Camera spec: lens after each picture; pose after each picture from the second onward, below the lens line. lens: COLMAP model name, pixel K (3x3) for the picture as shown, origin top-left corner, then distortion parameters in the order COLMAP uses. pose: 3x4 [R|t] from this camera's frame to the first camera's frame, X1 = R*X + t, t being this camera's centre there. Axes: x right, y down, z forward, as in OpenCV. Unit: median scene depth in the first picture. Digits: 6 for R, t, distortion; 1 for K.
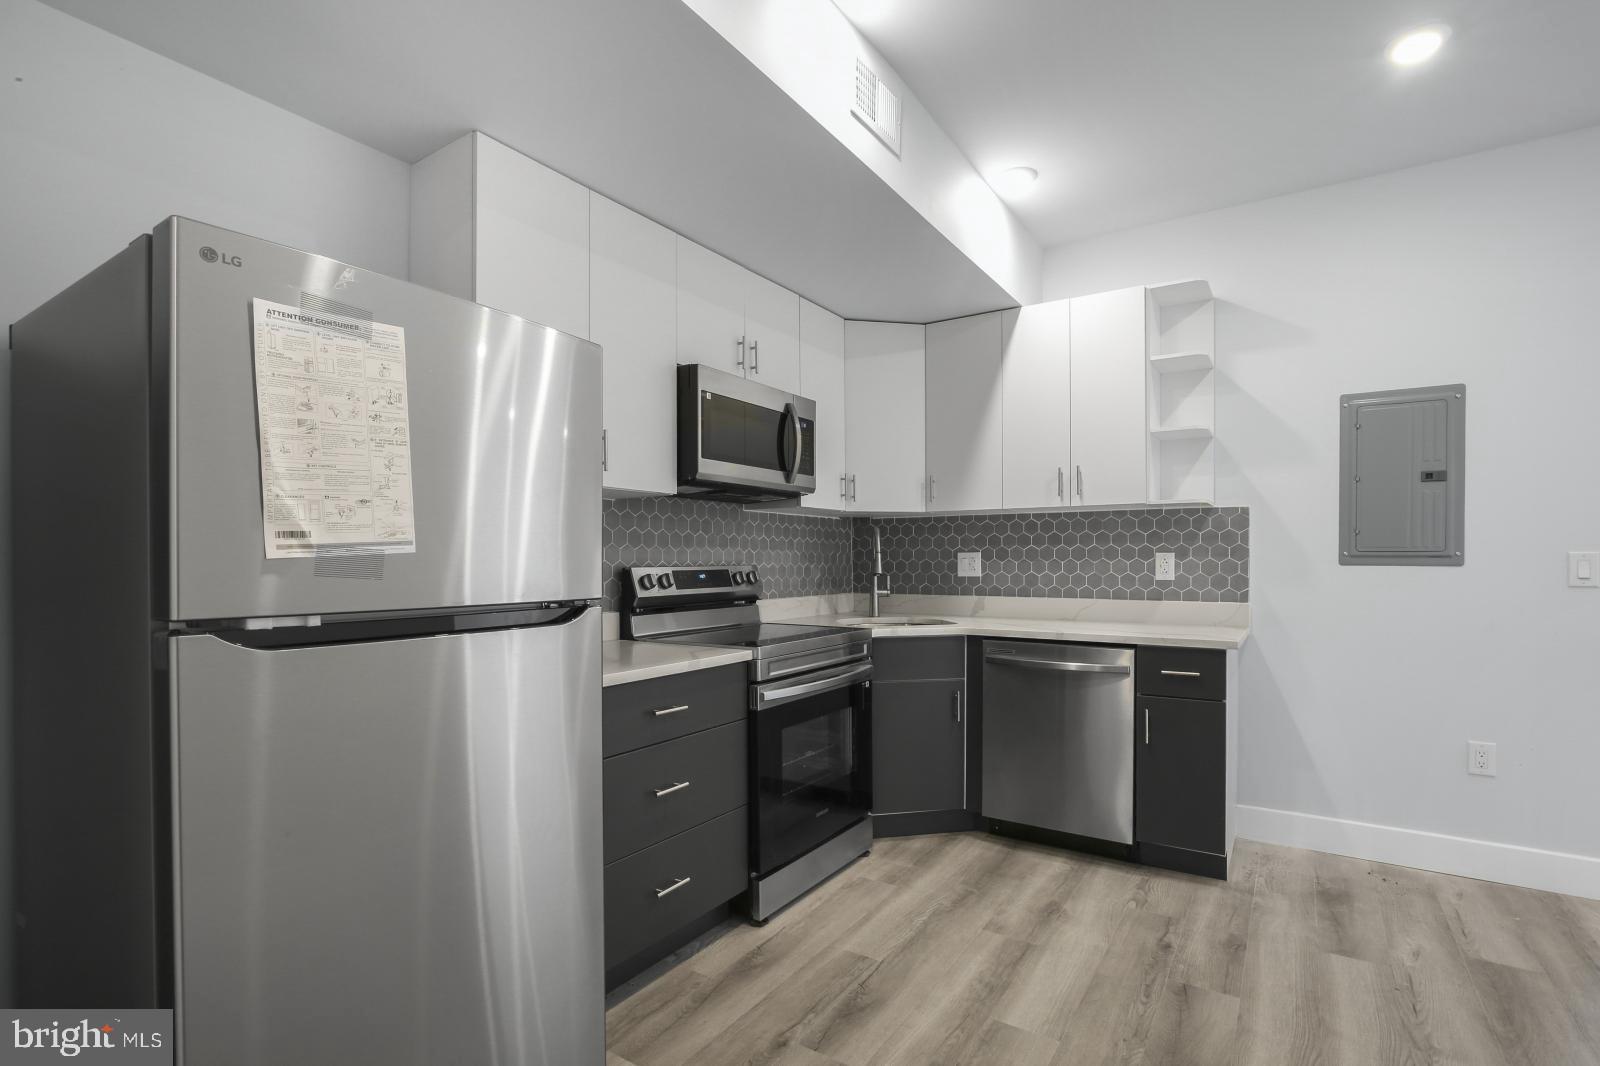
lens RADIAL K [[745.5, 0, 844.3], [0, 745.5, 563.7], [0, 0, 1]] dist [-0.000994, 0.000133]
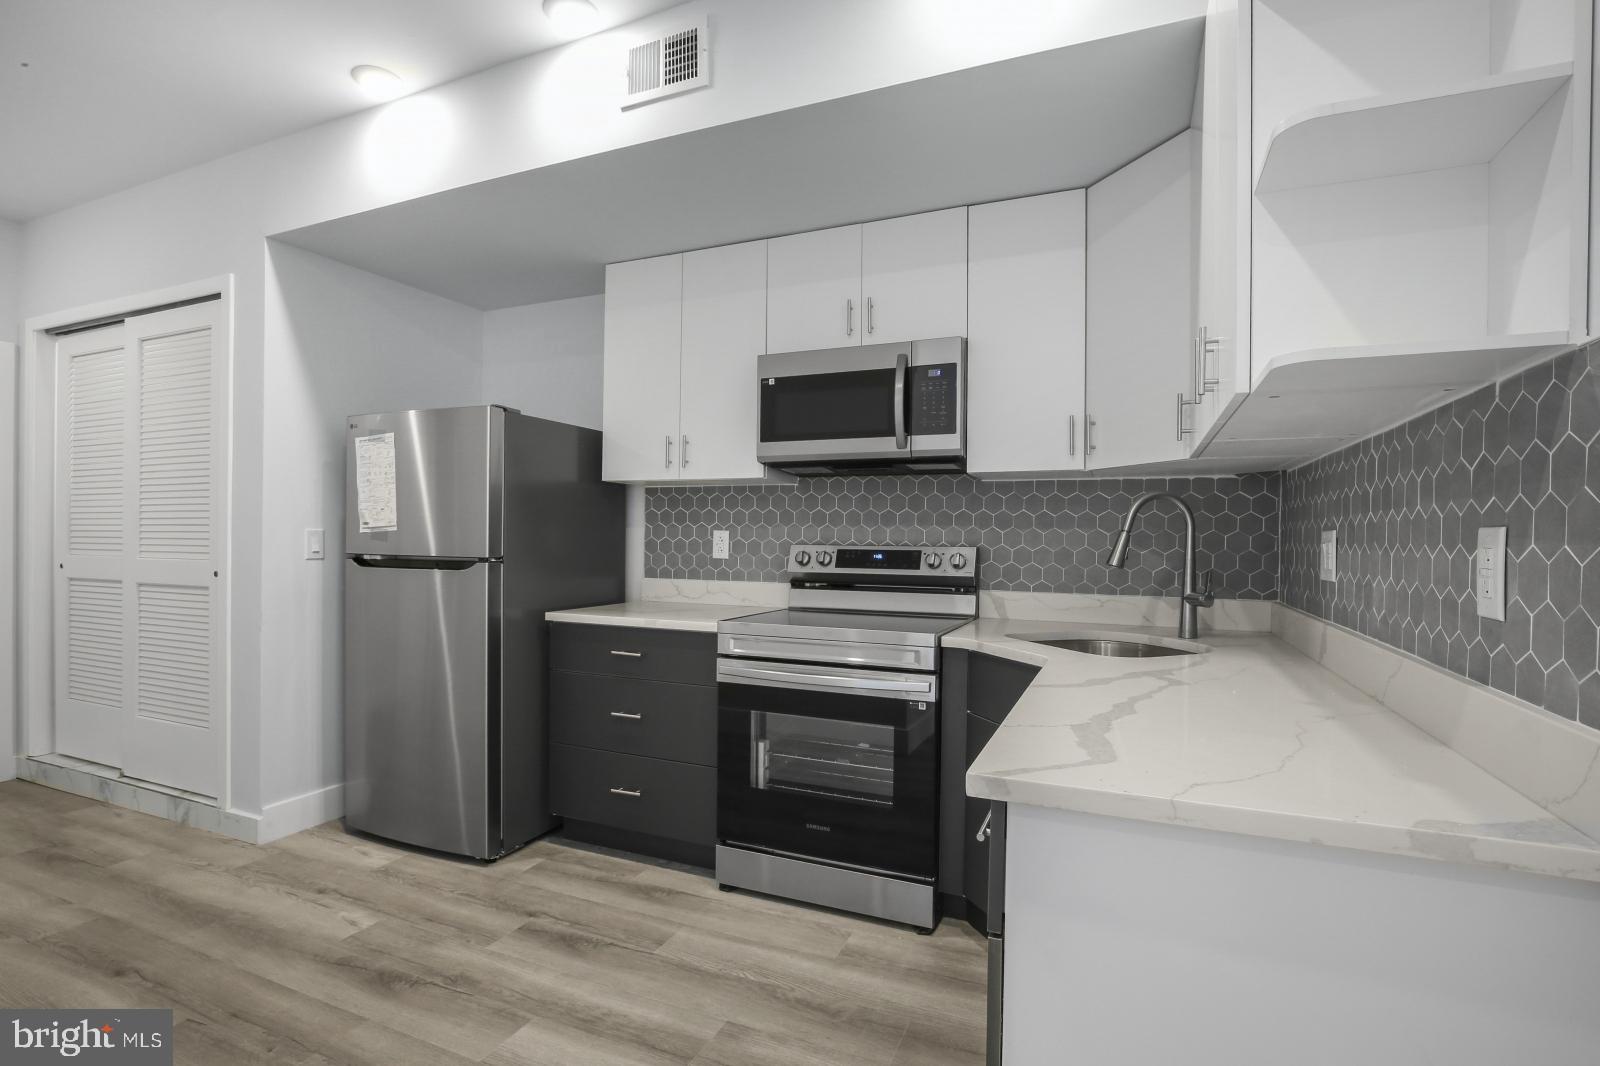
lens RADIAL K [[775.0, 0, 794.9], [0, 775.0, 542.6], [0, 0, 1]] dist [-0.016771, 0.000019]
pose [[0.144855, 0.010944, -0.989392, 0.958263], [-0.017111, 0.999817, 0.008554, -0.009298], [0.989305, 0.015691, 0.145016, 0.930846]]
